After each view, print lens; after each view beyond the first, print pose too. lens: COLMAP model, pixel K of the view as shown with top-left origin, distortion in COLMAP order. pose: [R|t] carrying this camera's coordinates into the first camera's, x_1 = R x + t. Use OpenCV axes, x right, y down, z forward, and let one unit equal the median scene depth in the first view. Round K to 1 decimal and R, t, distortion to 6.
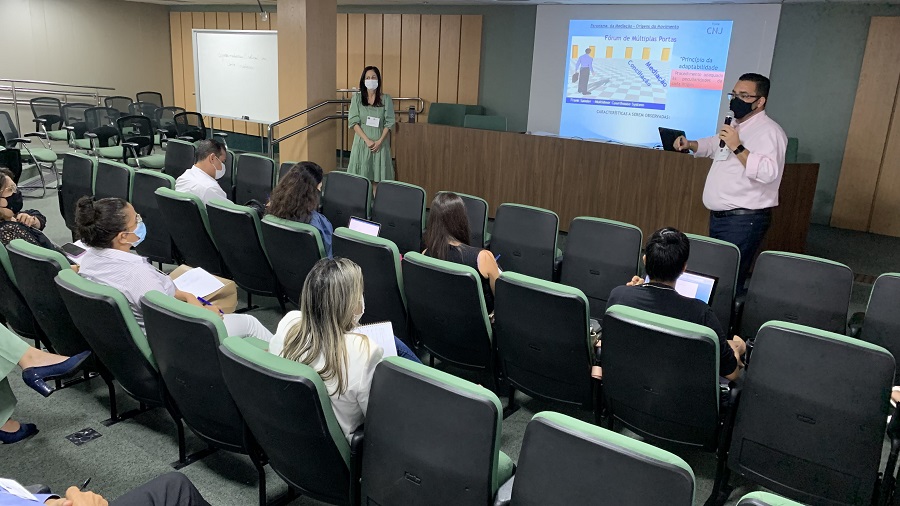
lens RADIAL K [[719.2, 0, 446.0], [0, 719.2, 254.7], [0, 0, 1]] dist [0.028056, -0.055064]
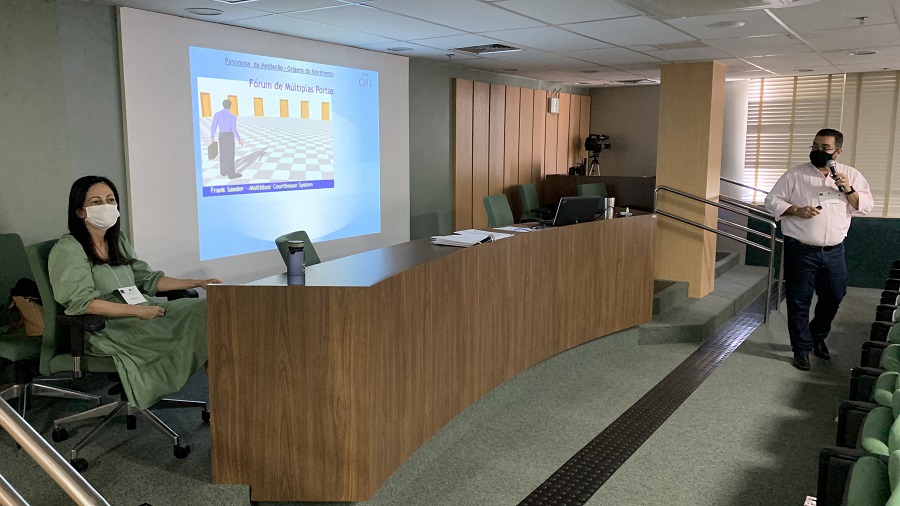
lens RADIAL K [[719.2, 0, 445.7], [0, 719.2, 271.8], [0, 0, 1]] dist [0.028056, -0.055064]
pose [[-0.021101, -0.214699, 0.976452, -0.402735], [0.260963, 0.941629, 0.212681, -0.235574], [-0.965118, 0.259306, 0.036159, 0.852893]]
